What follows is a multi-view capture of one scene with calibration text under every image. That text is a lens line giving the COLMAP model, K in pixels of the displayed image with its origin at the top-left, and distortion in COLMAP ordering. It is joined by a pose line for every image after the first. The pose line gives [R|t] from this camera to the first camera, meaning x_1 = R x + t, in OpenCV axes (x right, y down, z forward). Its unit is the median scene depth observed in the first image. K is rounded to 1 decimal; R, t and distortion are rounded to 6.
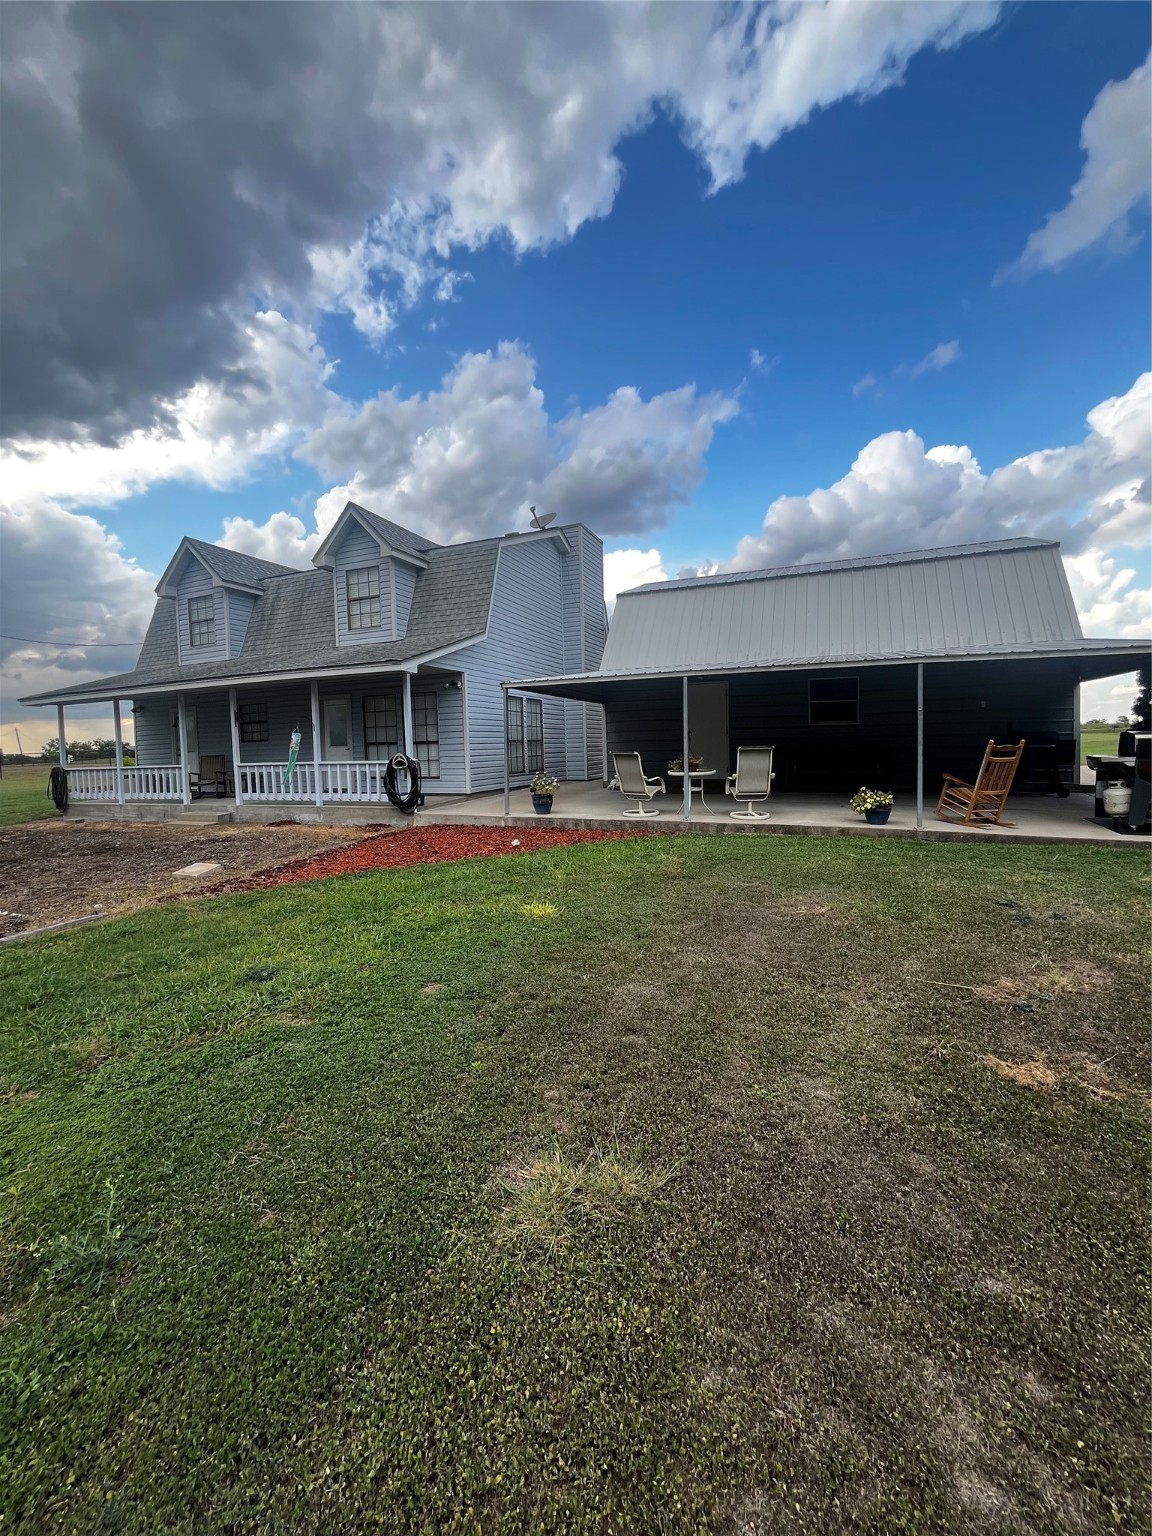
lens RADIAL K [[626.9, 0, 576.0], [0, 626.9, 768.0], [0, 0, 1]] dist [-0.000707, -0.000133]
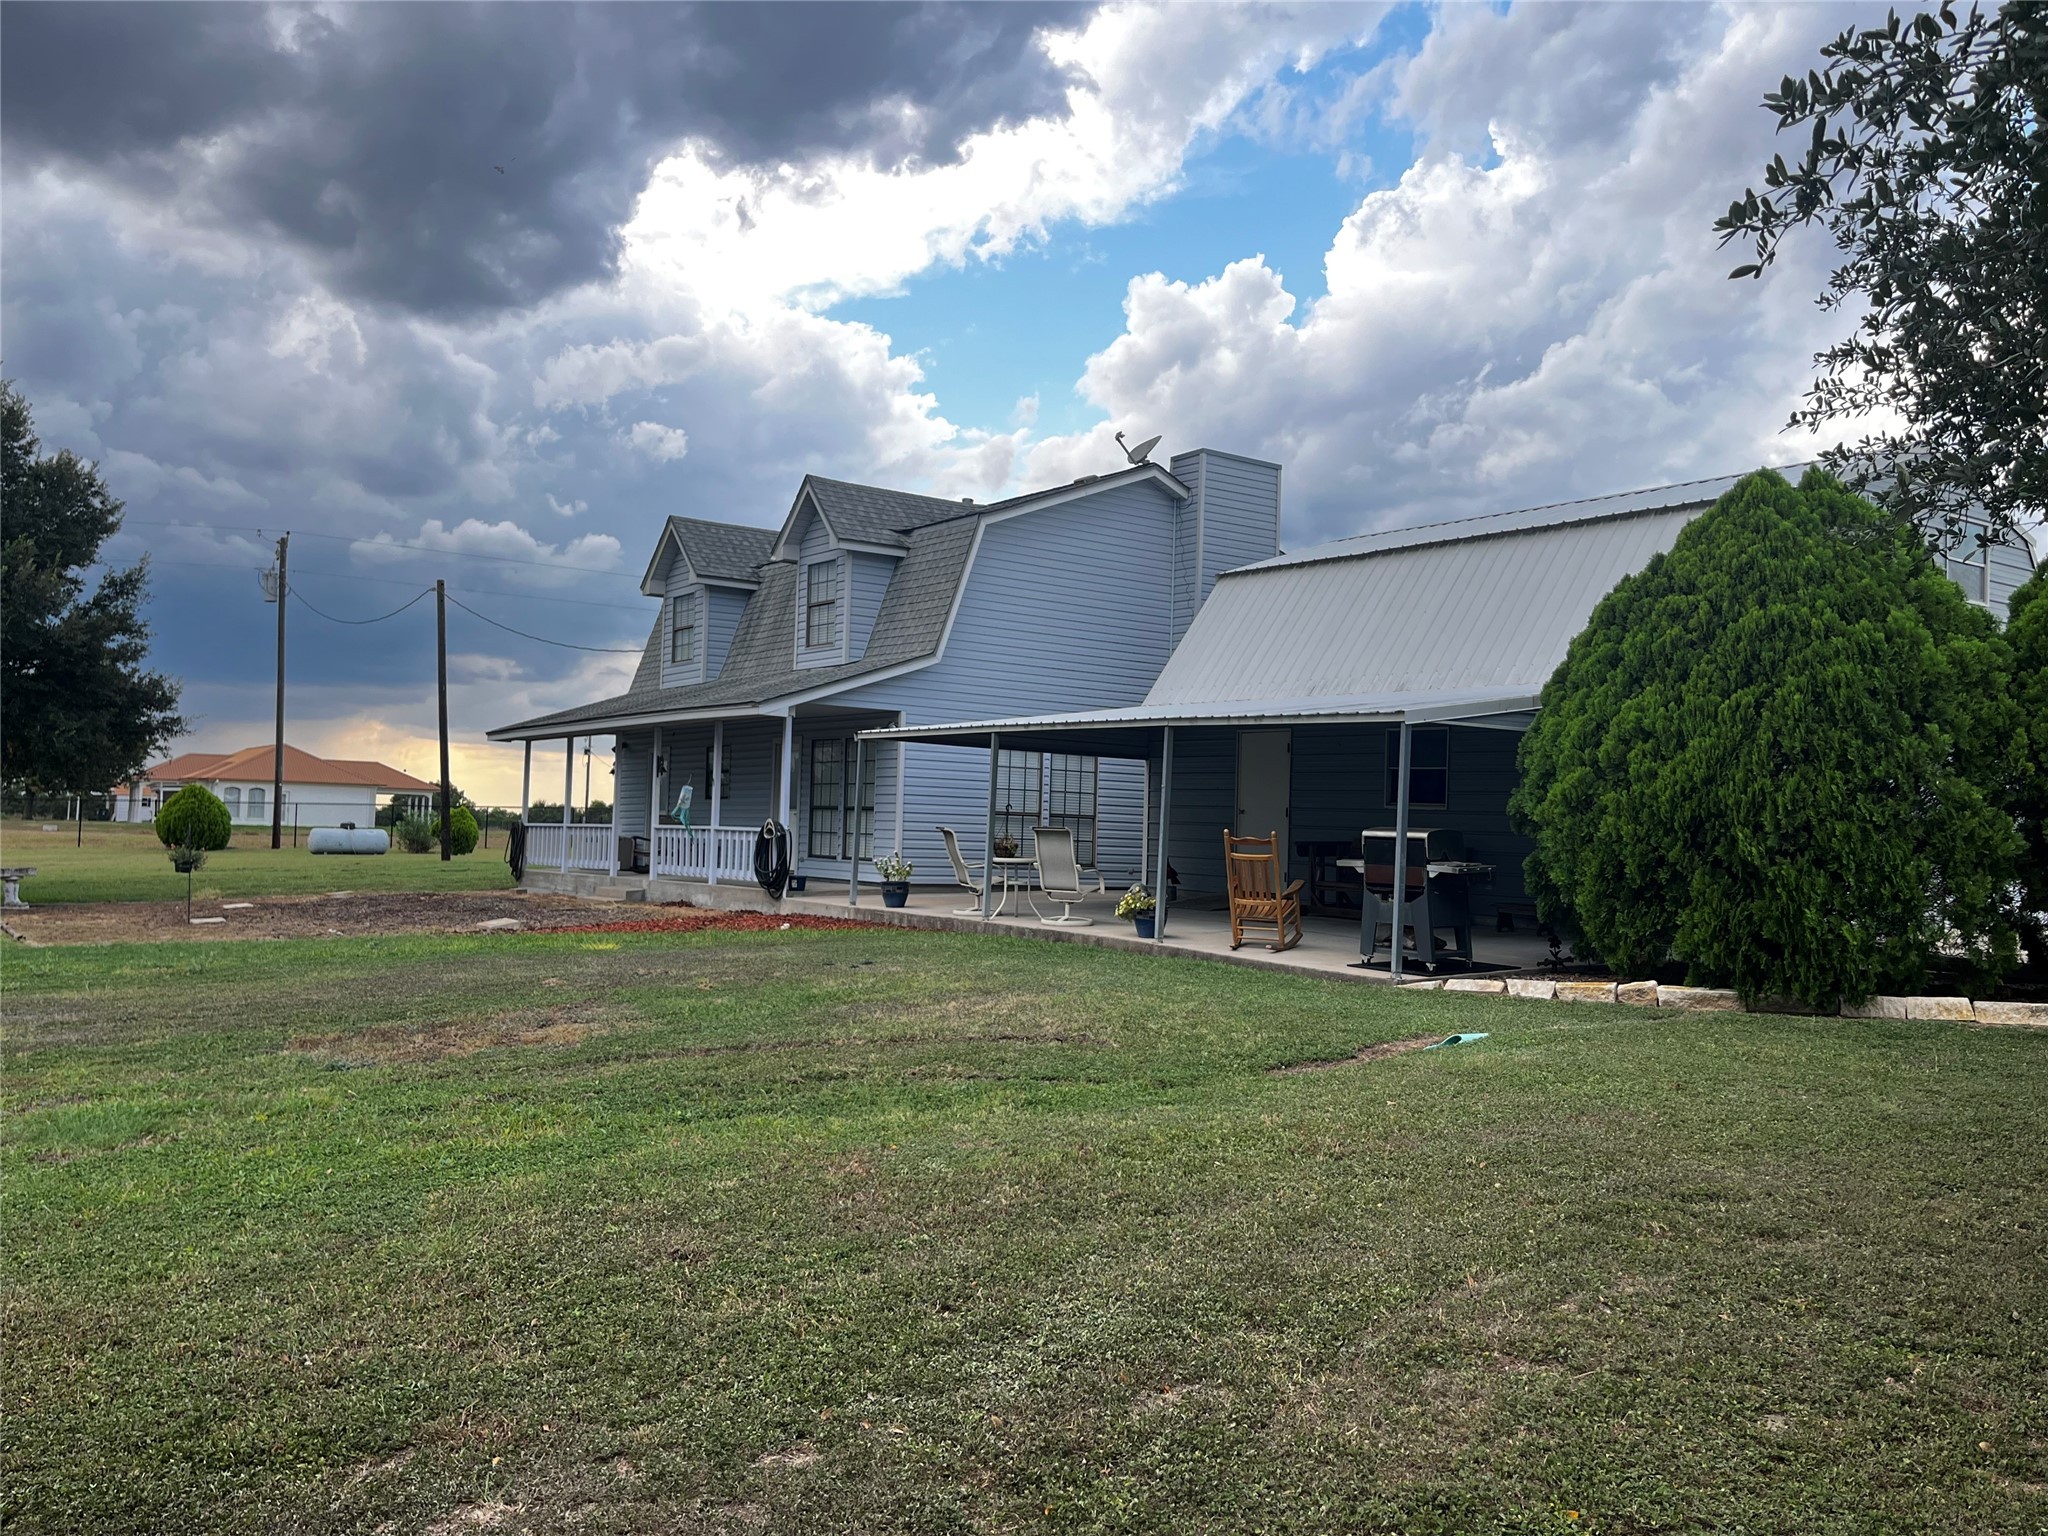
lens RADIAL K [[1648.0, 0, 1024.0], [0, 1648.0, 768.0], [0, 0, 1]] dist [0.009143, 0.002699]
pose [[0.862292, 0.030874, -0.505469, 0.824814], [-0.069148, 0.995969, -0.057127, 0.006856], [0.501667, 0.084212, 0.860952, -0.489552]]
